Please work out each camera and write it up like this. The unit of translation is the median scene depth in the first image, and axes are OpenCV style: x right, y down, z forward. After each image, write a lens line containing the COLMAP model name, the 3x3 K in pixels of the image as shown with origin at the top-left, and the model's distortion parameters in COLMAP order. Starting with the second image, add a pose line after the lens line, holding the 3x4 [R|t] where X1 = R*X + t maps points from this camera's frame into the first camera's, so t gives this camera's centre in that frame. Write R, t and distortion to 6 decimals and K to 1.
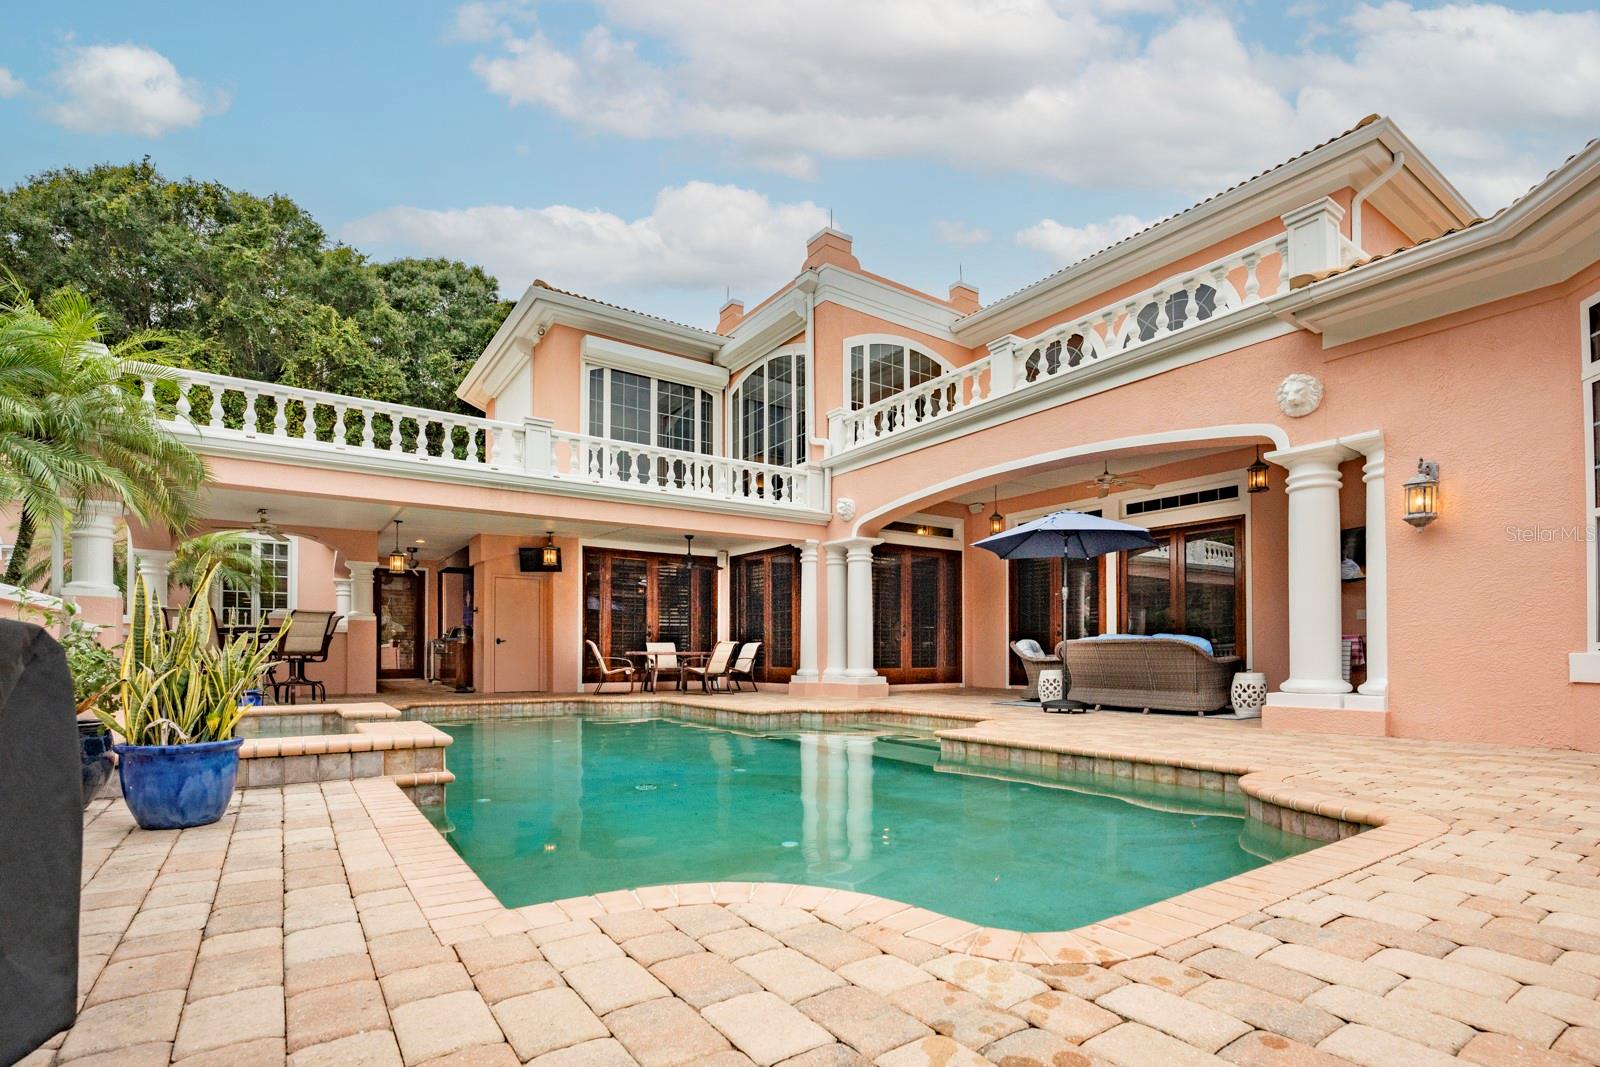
lens RADIAL K [[754.7, 0, 796.4], [0, 754.7, 652.0], [0, 0, 1]] dist [-0.001477, -0.019384]
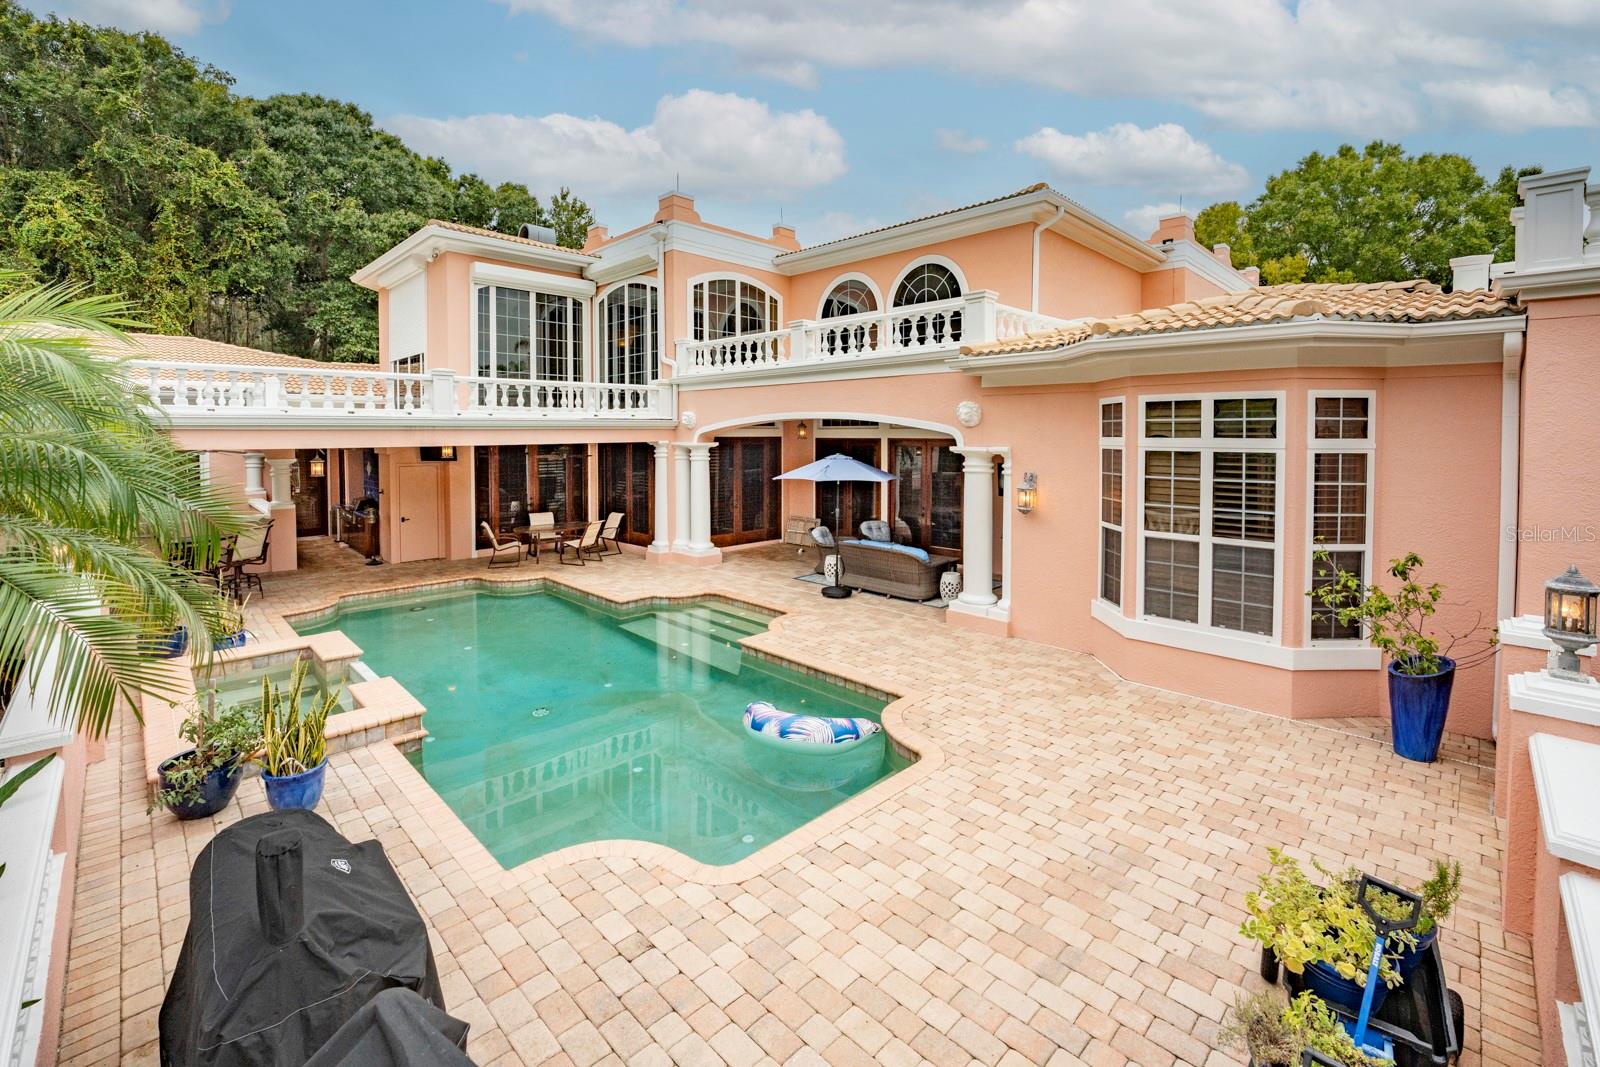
lens RADIAL K [[684.9, 0, 775.7], [0, 684.9, 451.0], [0, 0, 1]] dist [-0.027151, -0.000354]
pose [[0.986250, -0.007473, 0.165094, 0.016191], [0.003953, 0.999758, 0.021641, -0.146445], [-0.165216, -0.020691, 0.986040, -0.172725]]
